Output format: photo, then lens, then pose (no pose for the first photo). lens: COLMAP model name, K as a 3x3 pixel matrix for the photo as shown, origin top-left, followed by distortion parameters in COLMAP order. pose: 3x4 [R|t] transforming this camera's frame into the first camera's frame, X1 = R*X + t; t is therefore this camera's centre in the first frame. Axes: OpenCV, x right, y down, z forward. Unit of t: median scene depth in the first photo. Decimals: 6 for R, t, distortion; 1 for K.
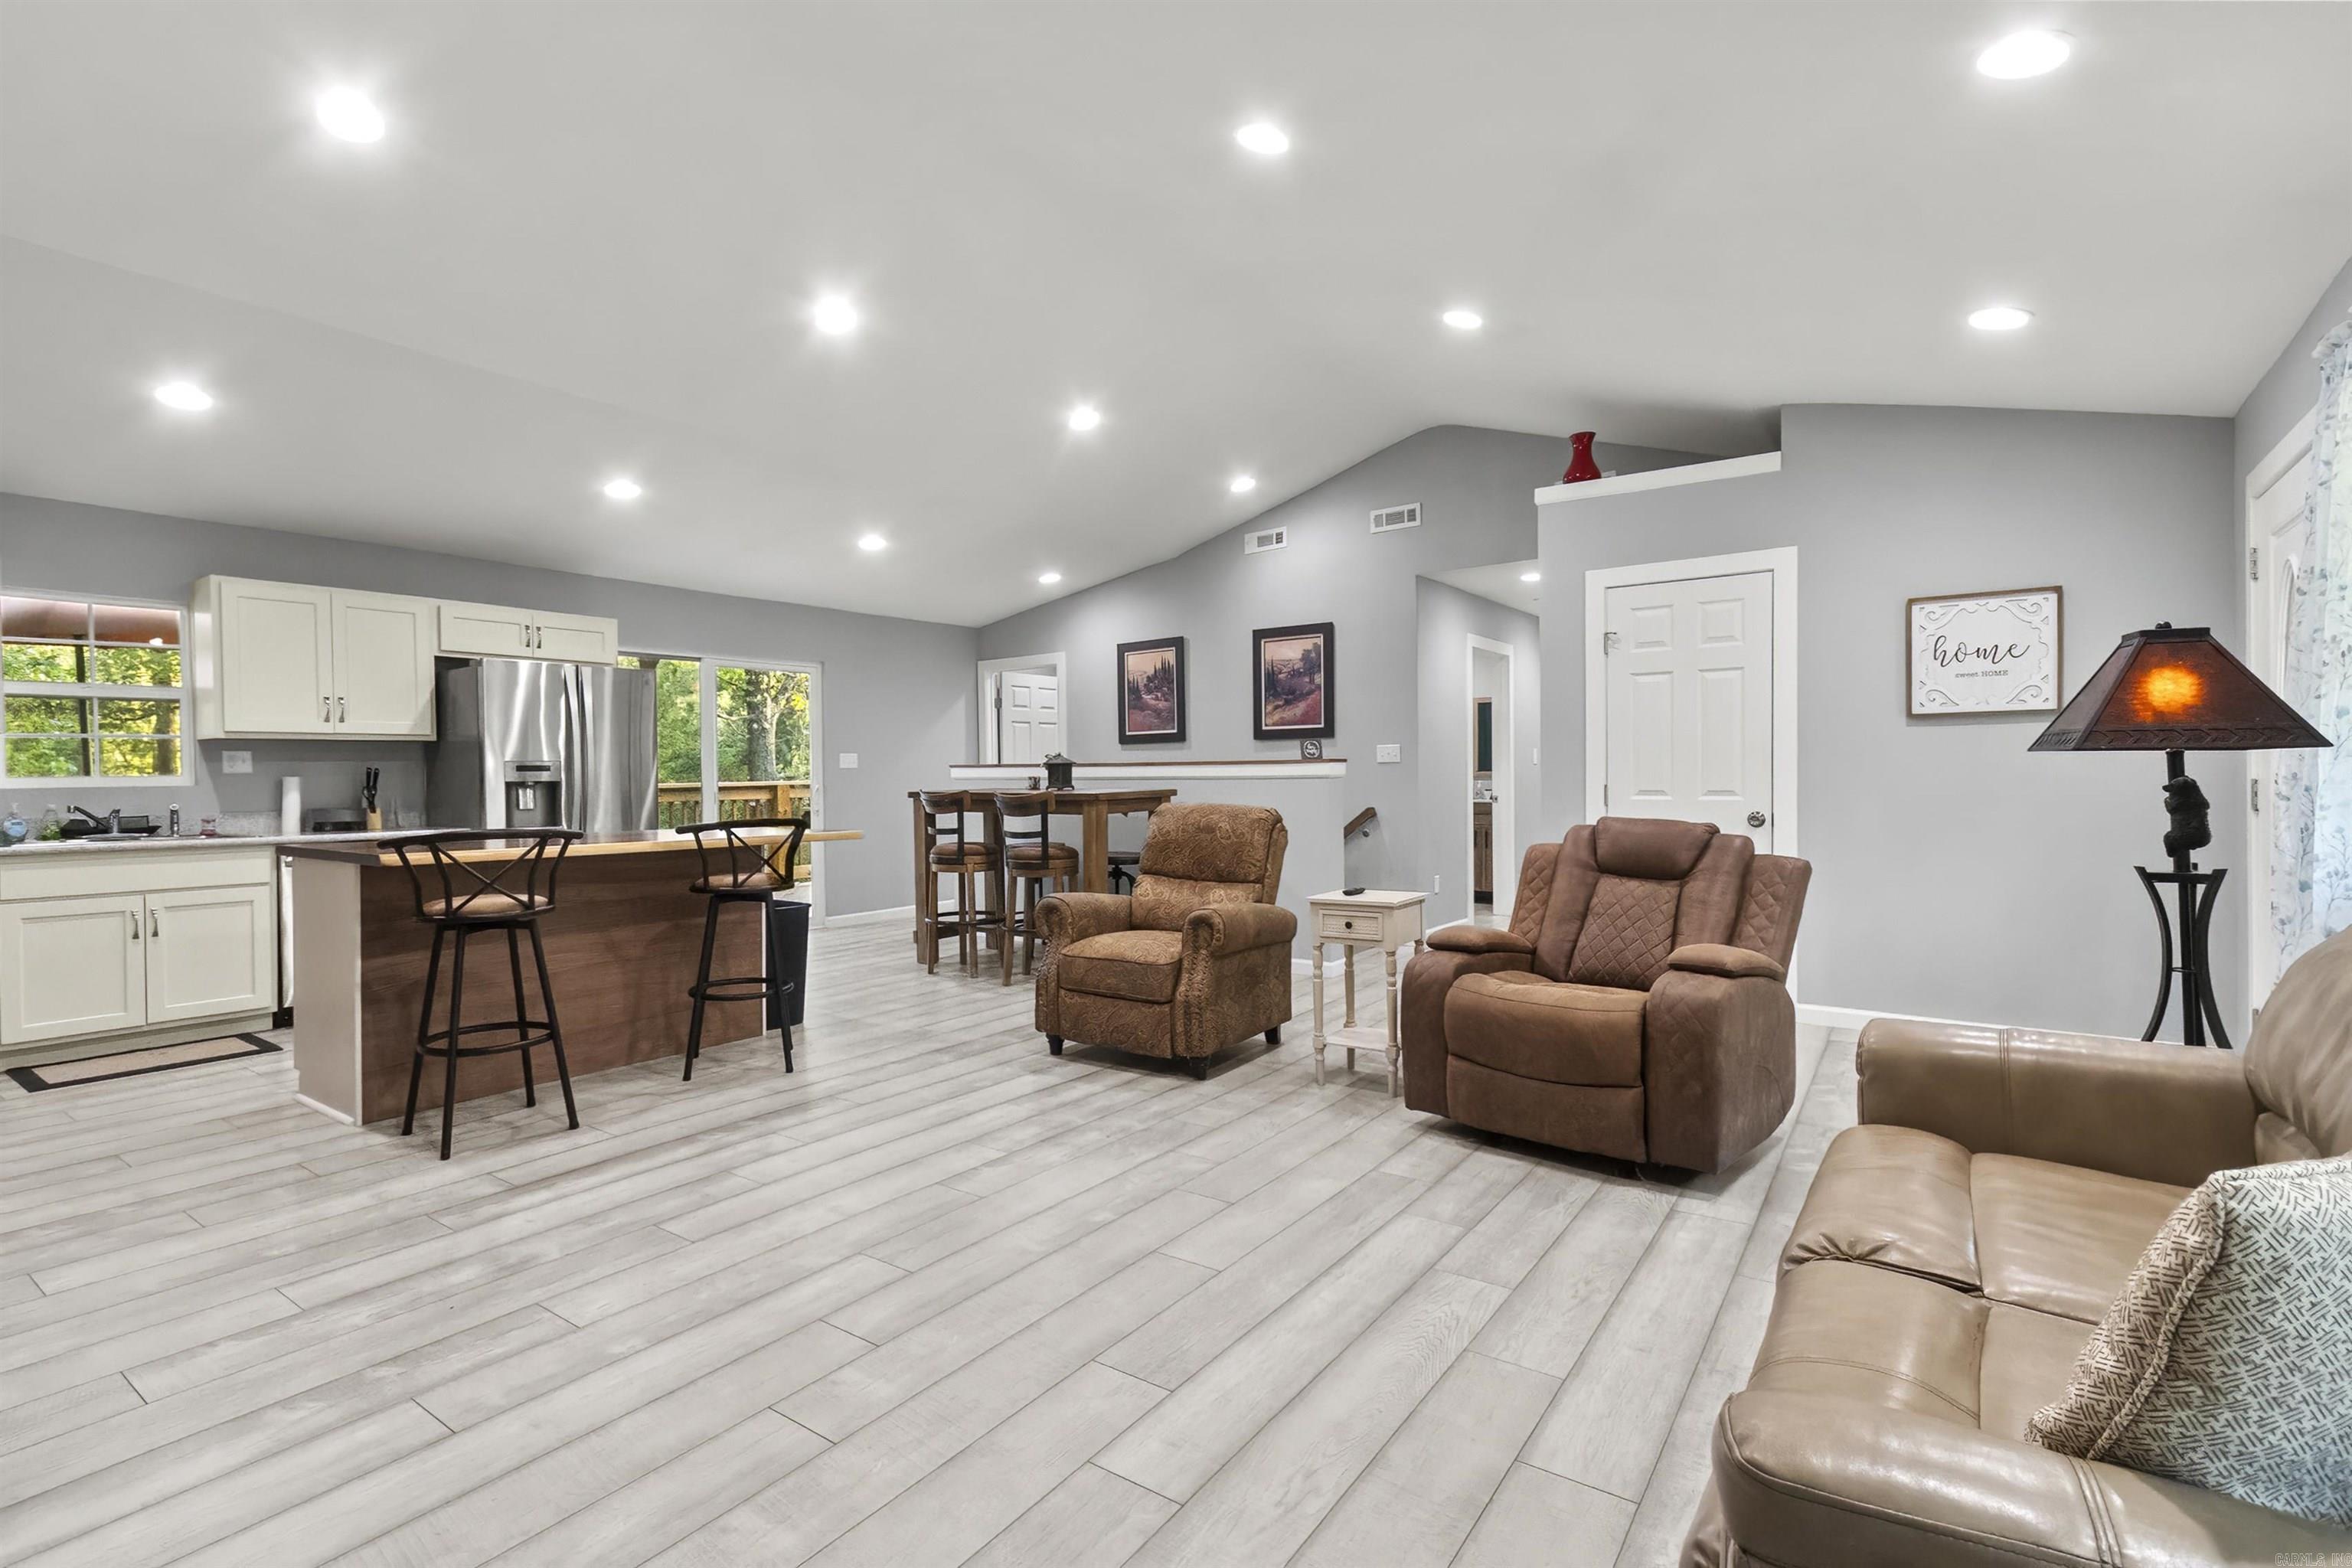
lens RADIAL K [[1089.9, 0, 1170.6], [0, 1089.9, 784.6], [0, 0, 1]] dist [0.003655, -0.000048]
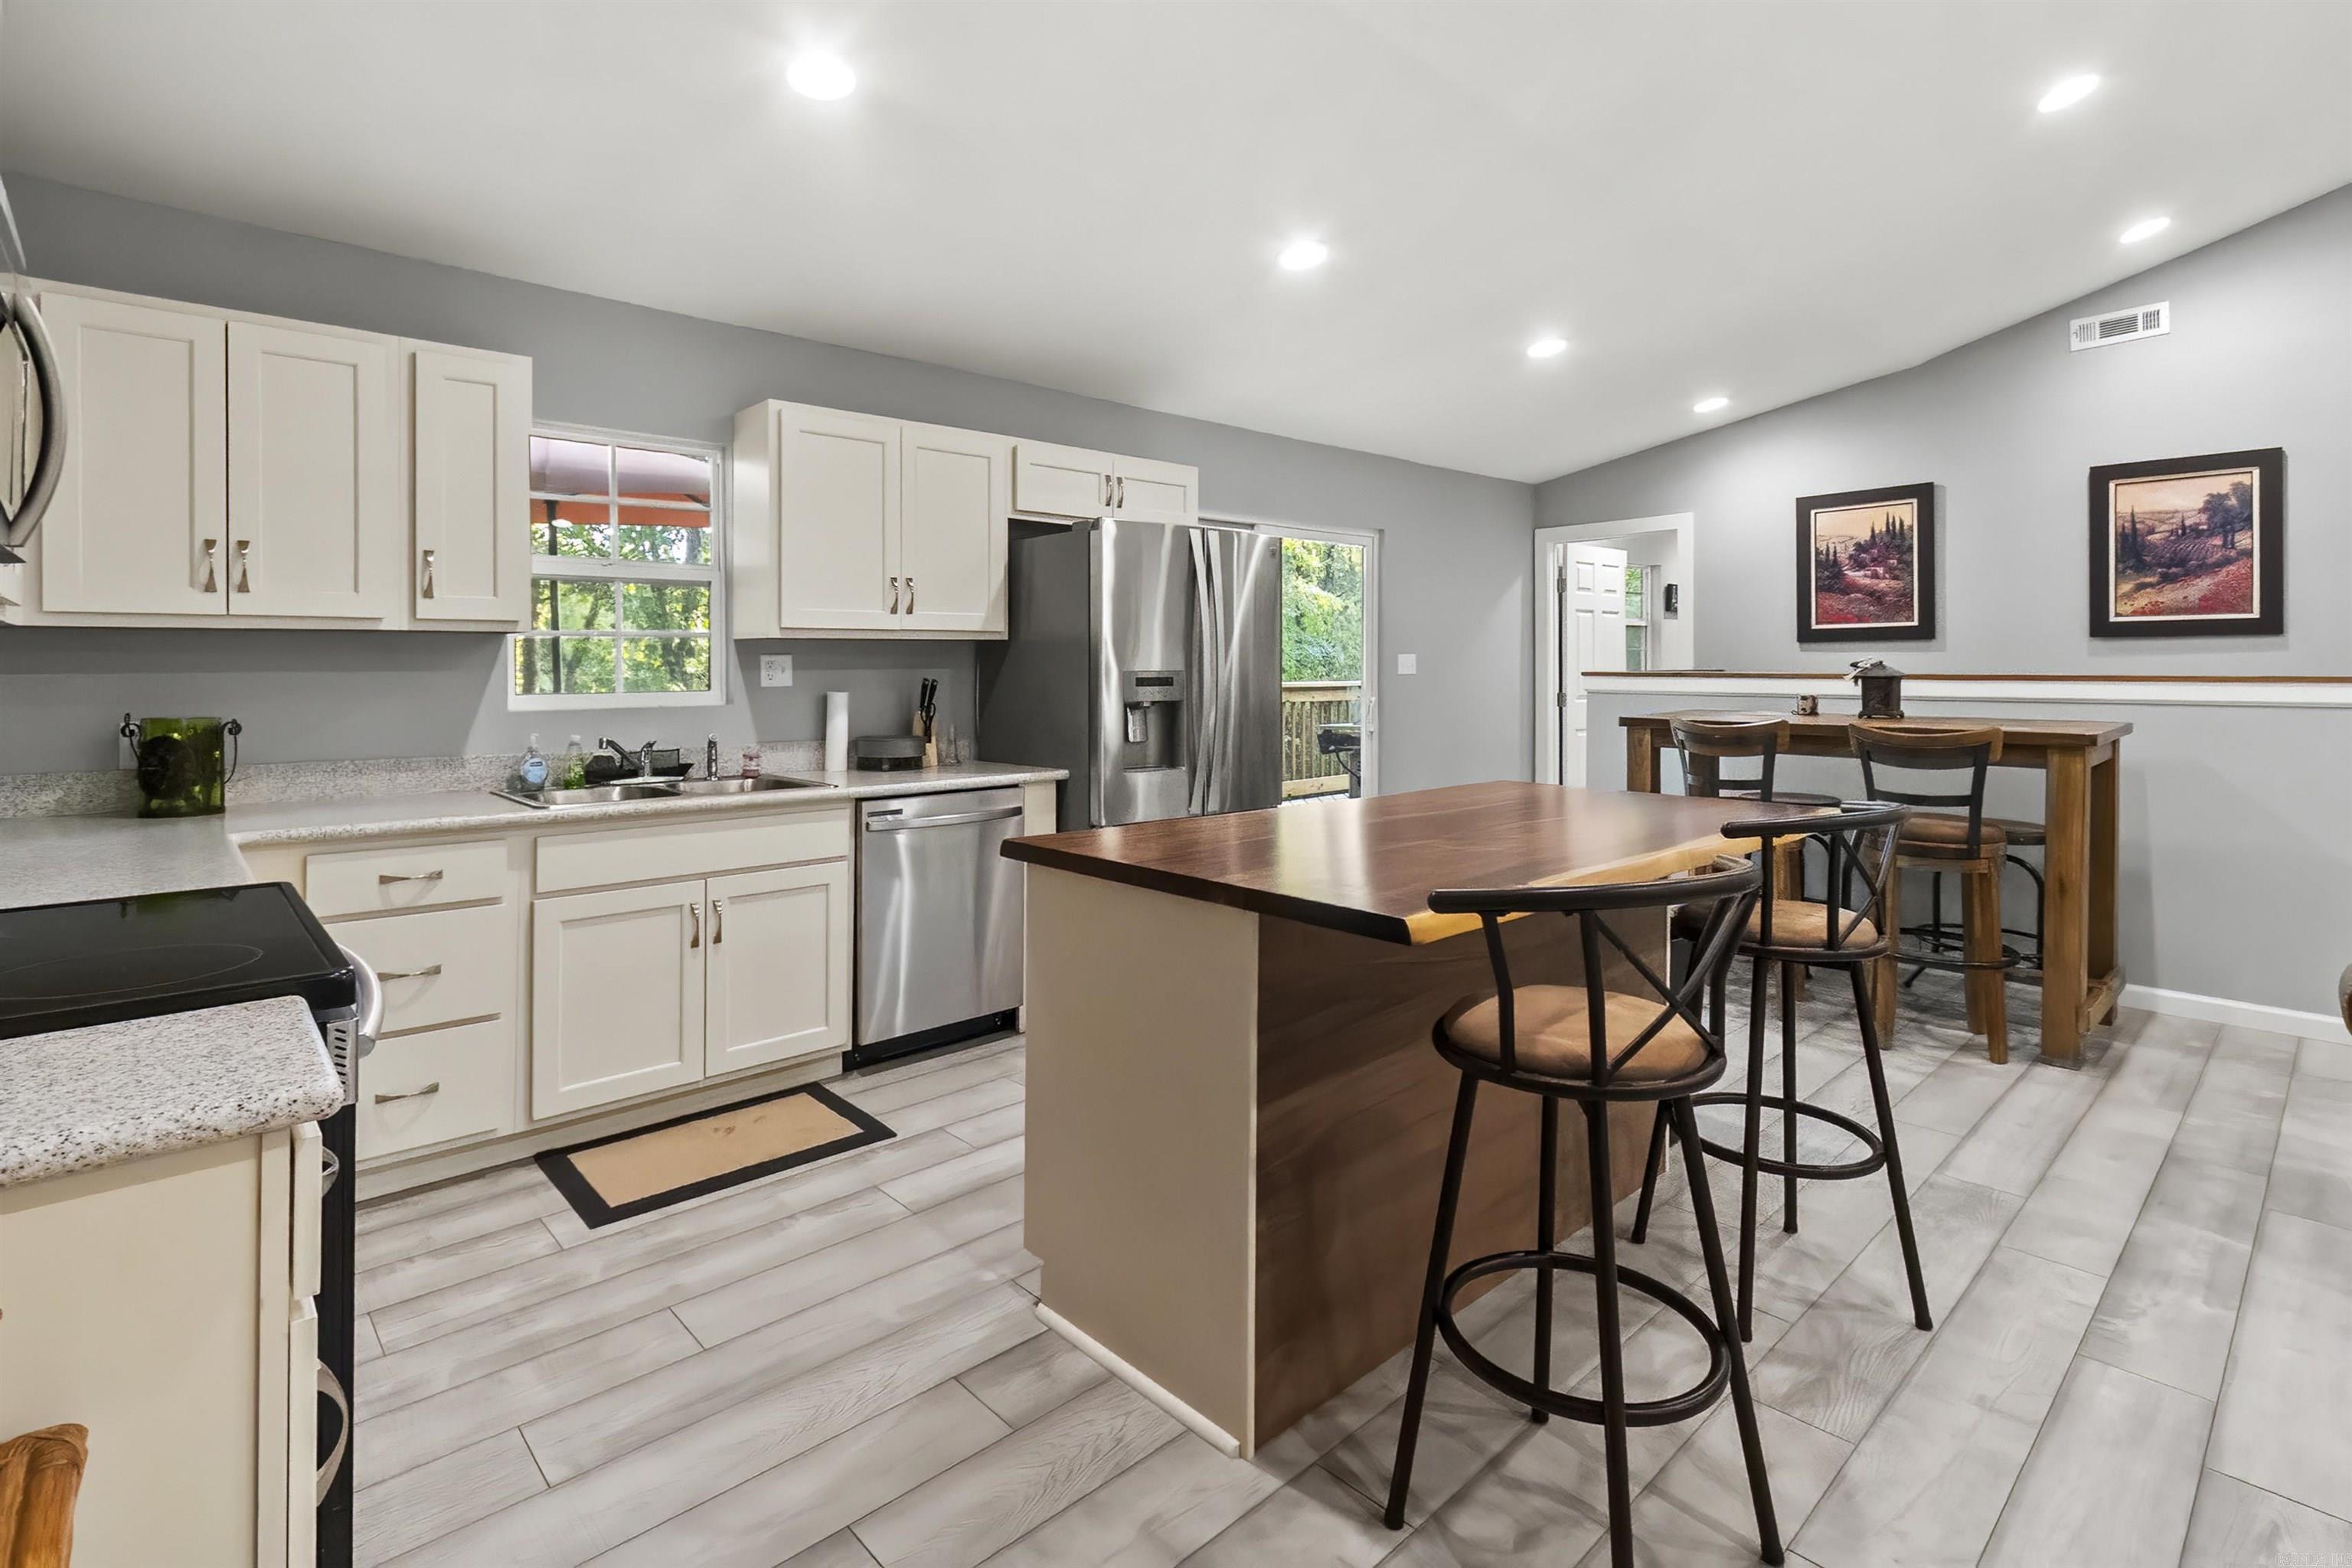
lens RADIAL K [[1132.1, 0, 1176.2], [0, 1132.1, 672.1], [0, 0, 1]] dist [0.003879, -0.000428]
pose [[0.979949, 0.008670, -0.199062, -0.419864], [-0.009126, 0.999957, -0.001372, -0.019561], [0.199041, 0.003161, 0.979986, 0.309825]]
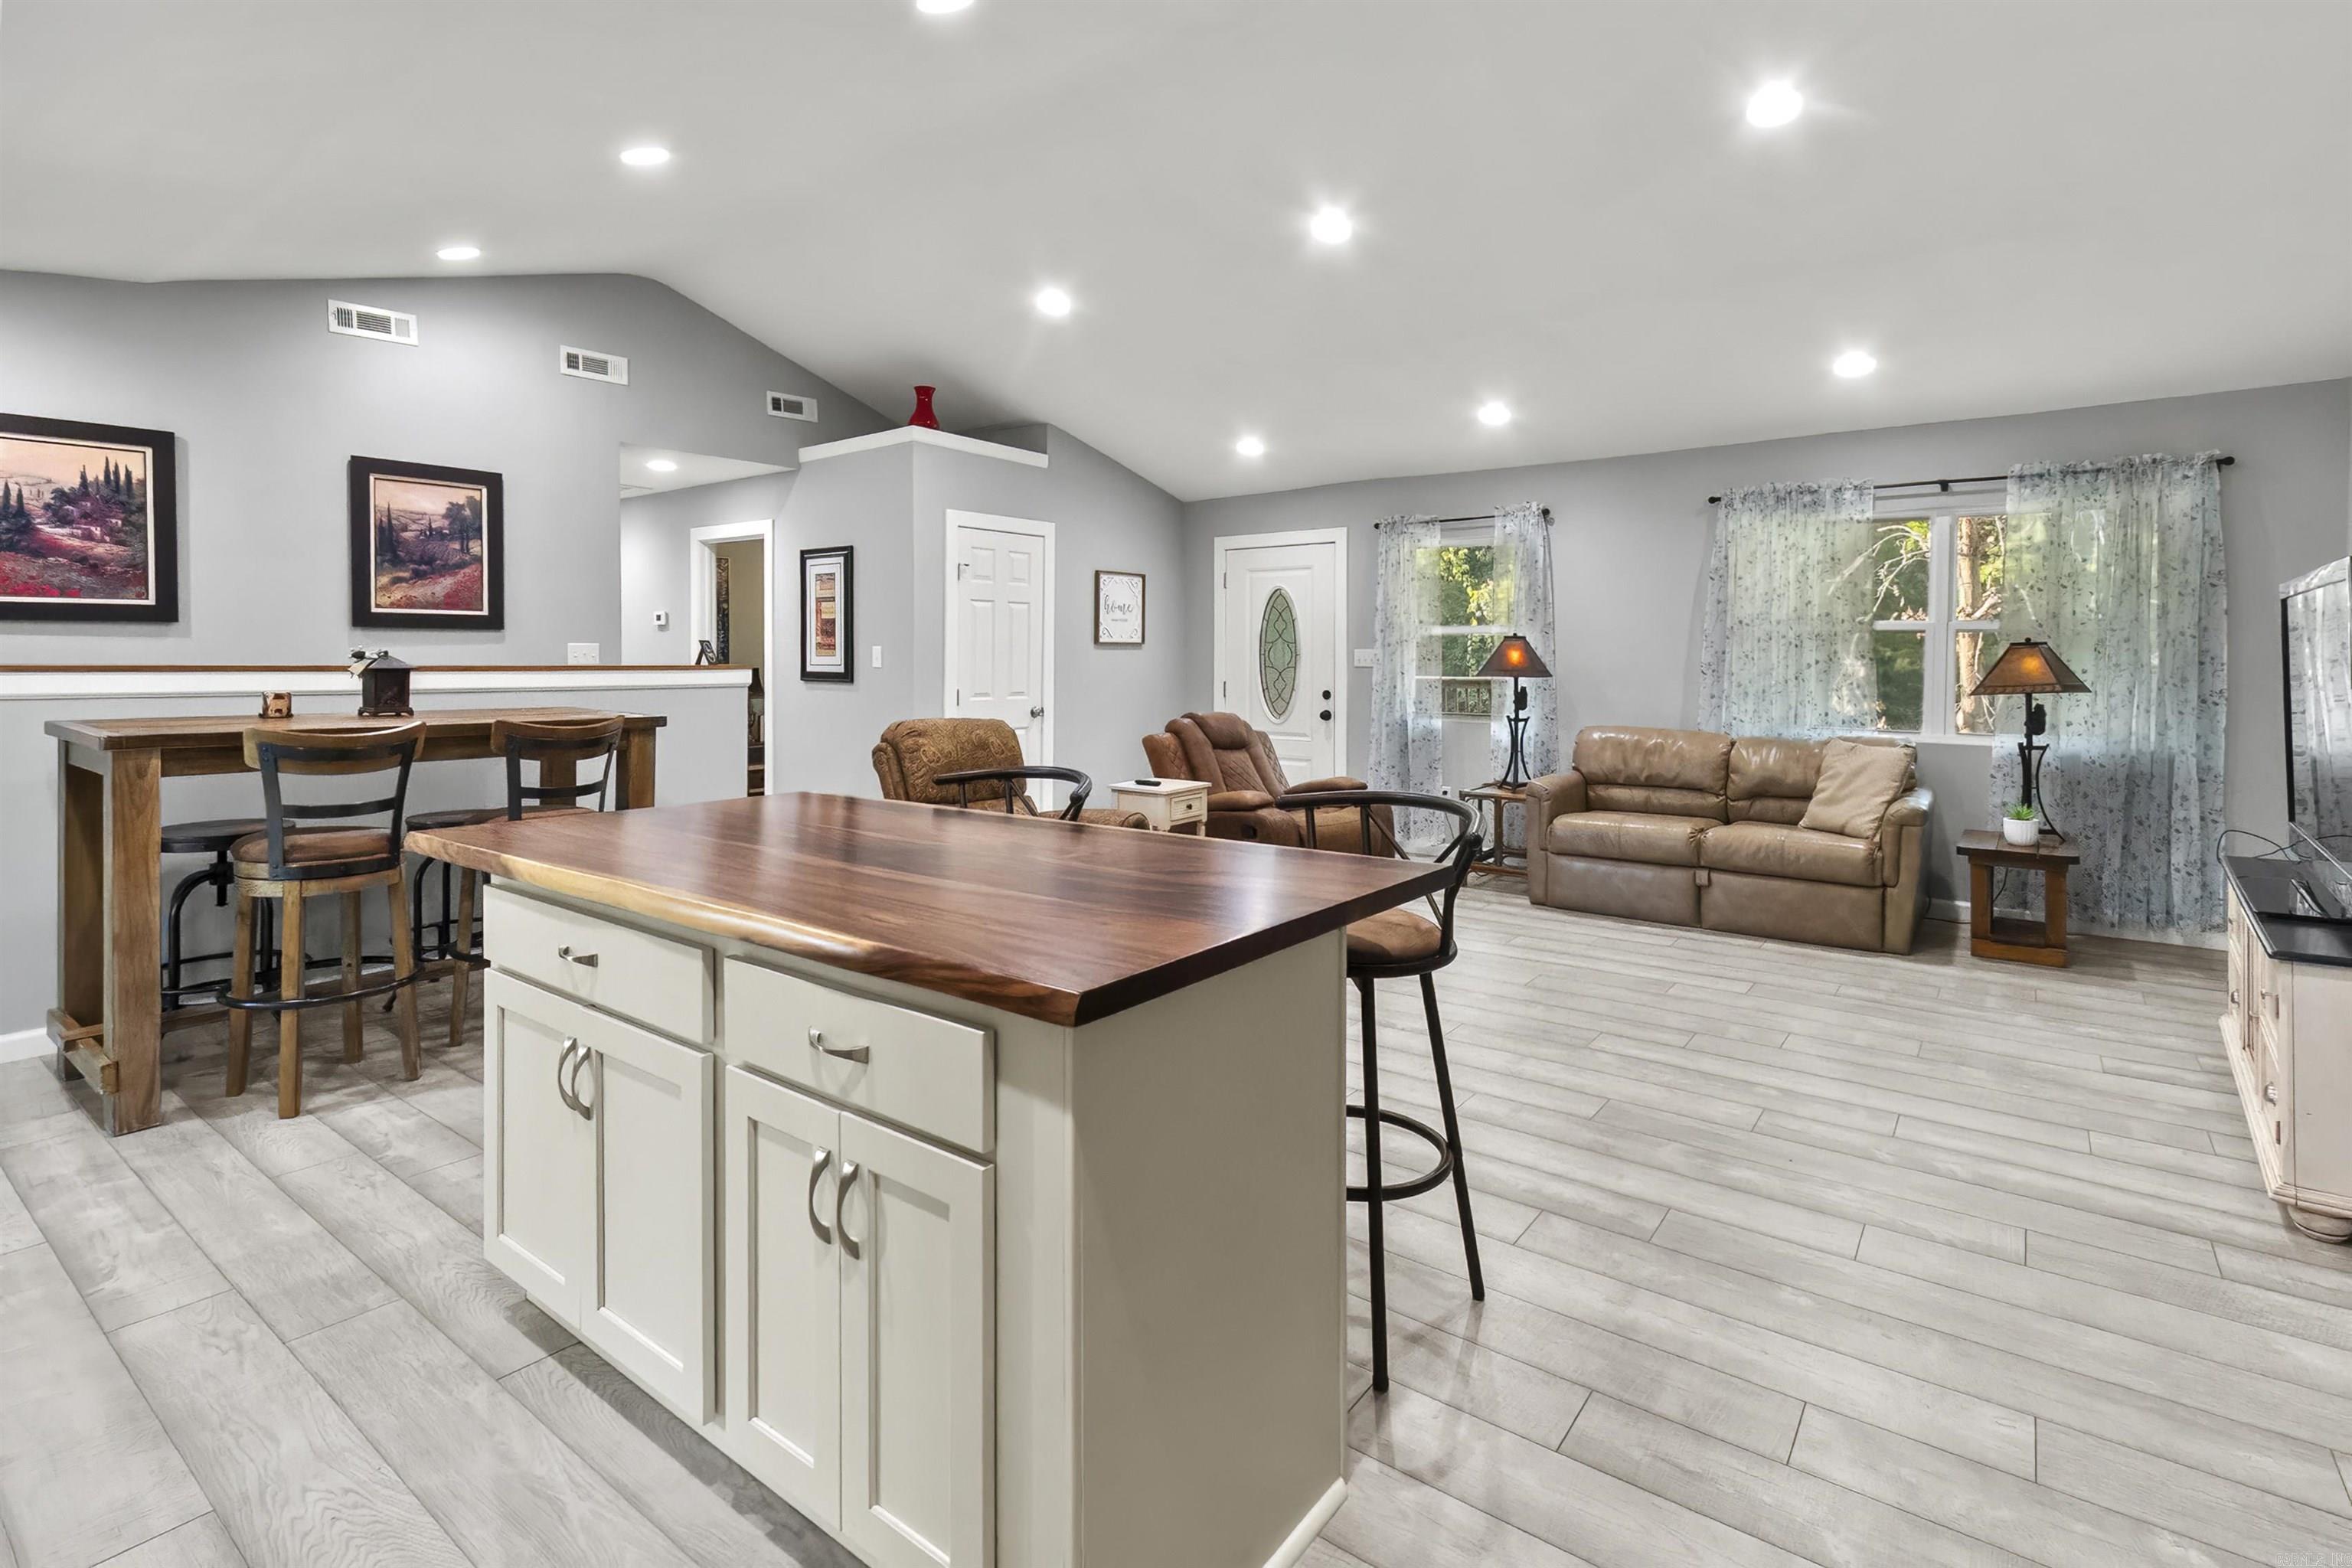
lens RADIAL K [[1132.1, 0, 1176.2], [0, 1132.1, 672.1], [0, 0, 1]] dist [0.003879, -0.000428]
pose [[0.022293, -0.005255, 0.999738, -0.763762], [0.002499, 0.999983, 0.005200, -0.022206], [-0.999748, 0.002383, 0.022305, 0.659218]]
